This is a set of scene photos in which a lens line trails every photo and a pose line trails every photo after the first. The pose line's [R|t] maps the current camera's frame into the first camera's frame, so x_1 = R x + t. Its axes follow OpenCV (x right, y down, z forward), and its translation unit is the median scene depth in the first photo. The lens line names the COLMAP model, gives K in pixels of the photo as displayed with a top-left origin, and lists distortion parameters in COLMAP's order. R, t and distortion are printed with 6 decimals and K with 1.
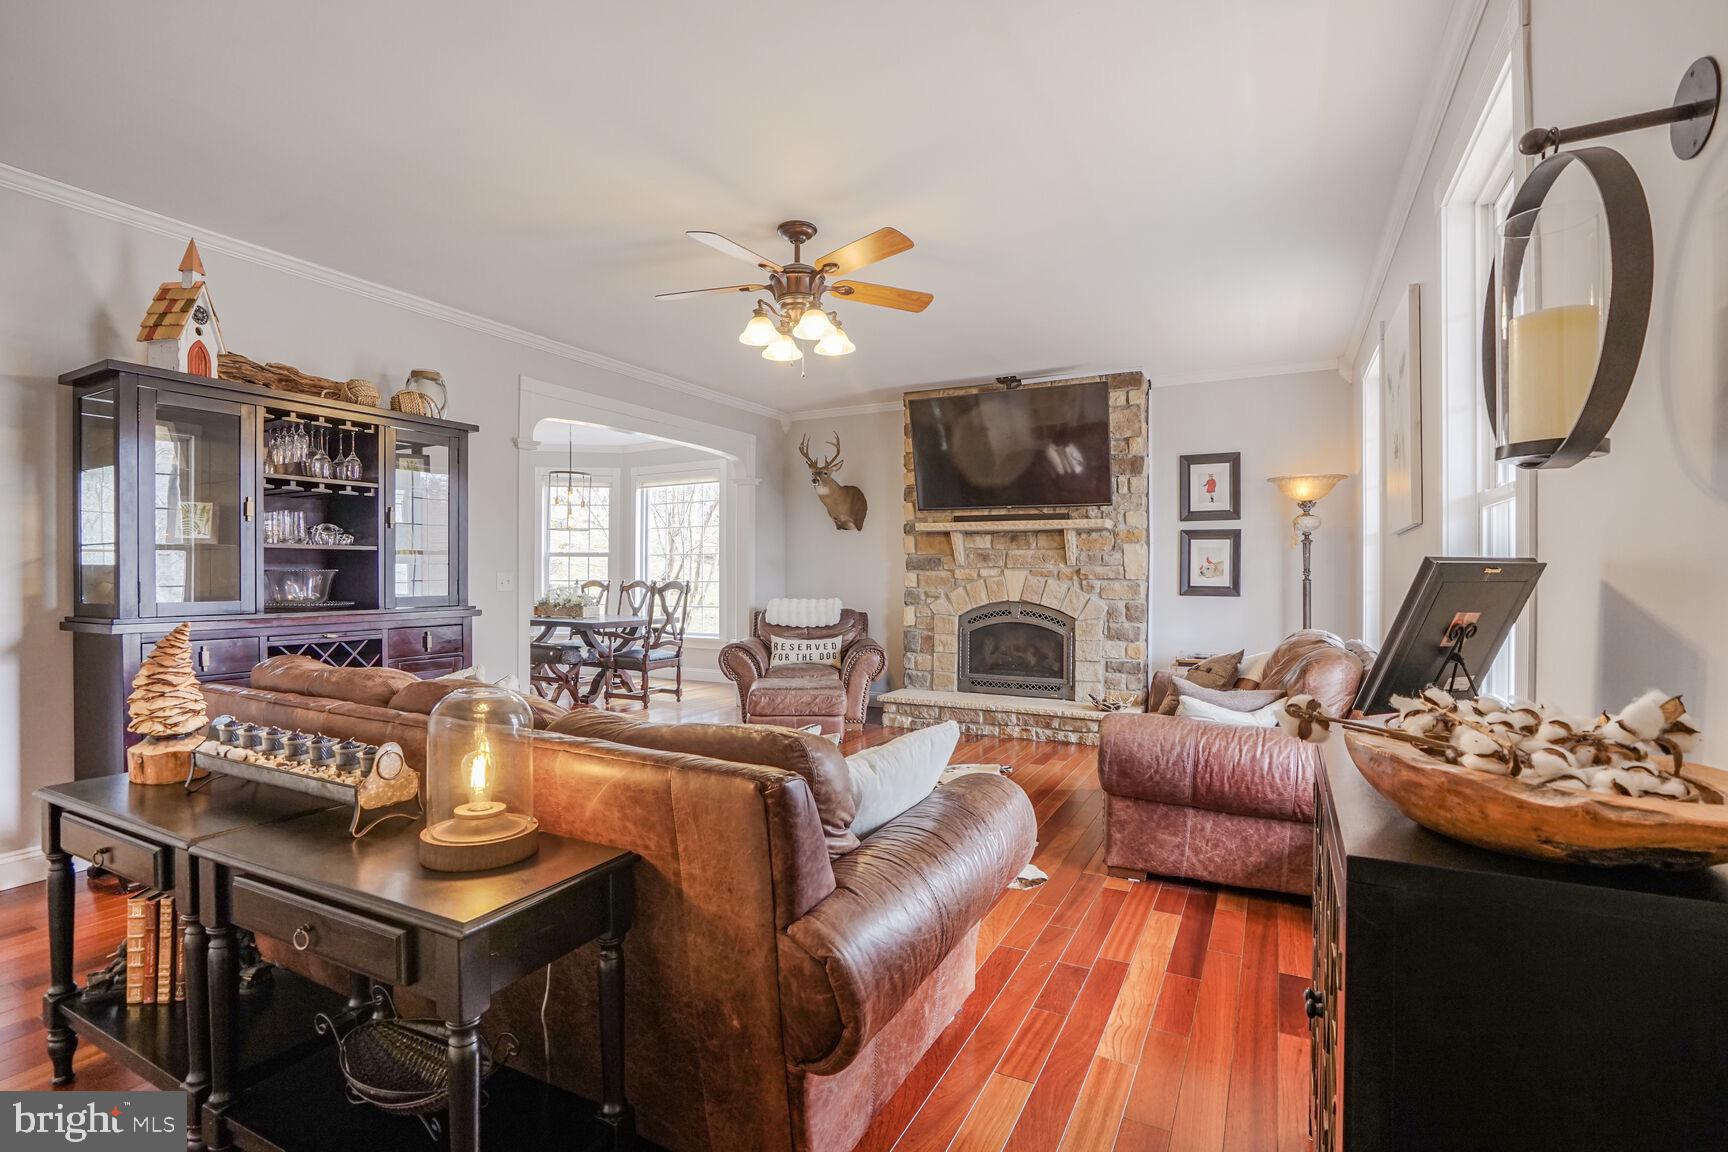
lens RADIAL K [[790.1, 0, 856.8], [0, 790.1, 574.3], [0, 0, 1]] dist [-0.003463, -0.000155]
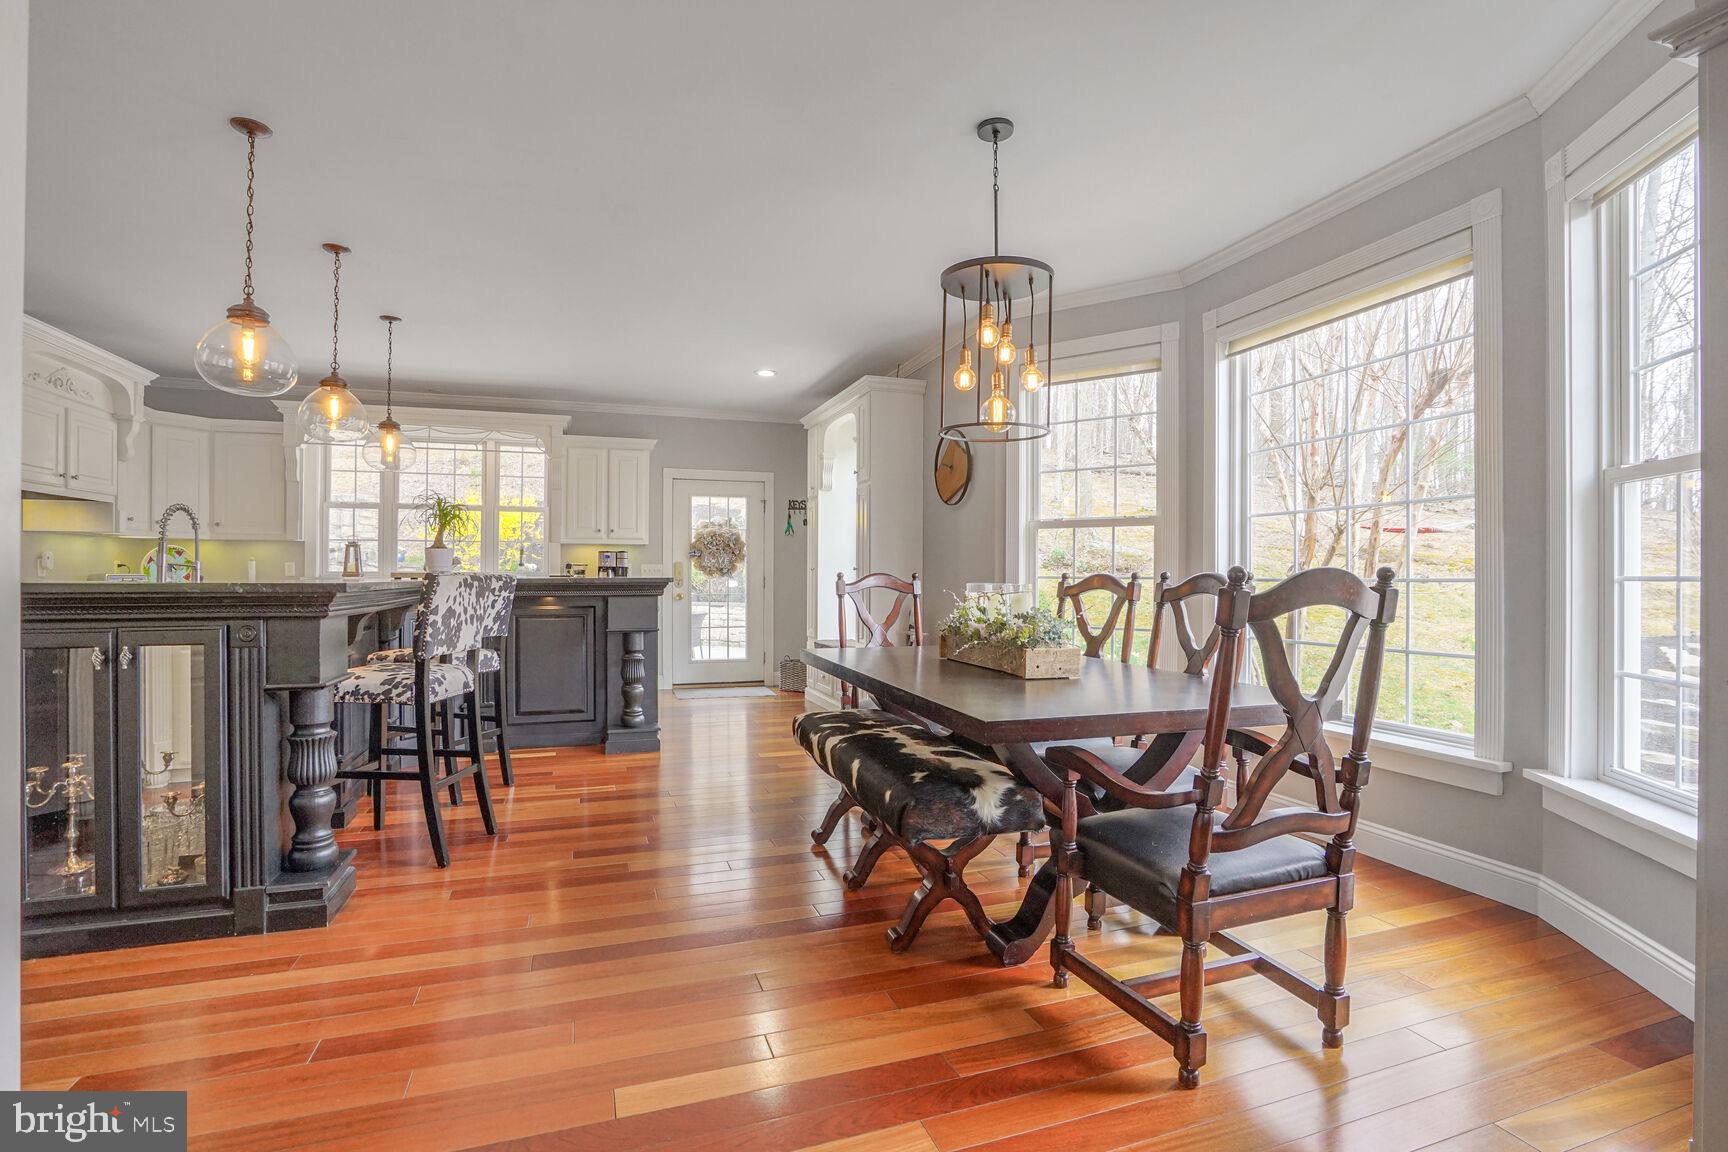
lens RADIAL K [[790.1, 0, 851.3], [0, 790.1, 576.7], [0, 0, 1]] dist [-0.003463, -0.000155]
pose [[0.727354, 0.002698, -0.686257, -0.159573], [-0.001646, 0.999996, 0.002188, 0.008566], [0.686260, -0.000462, 0.727356, 0.680330]]
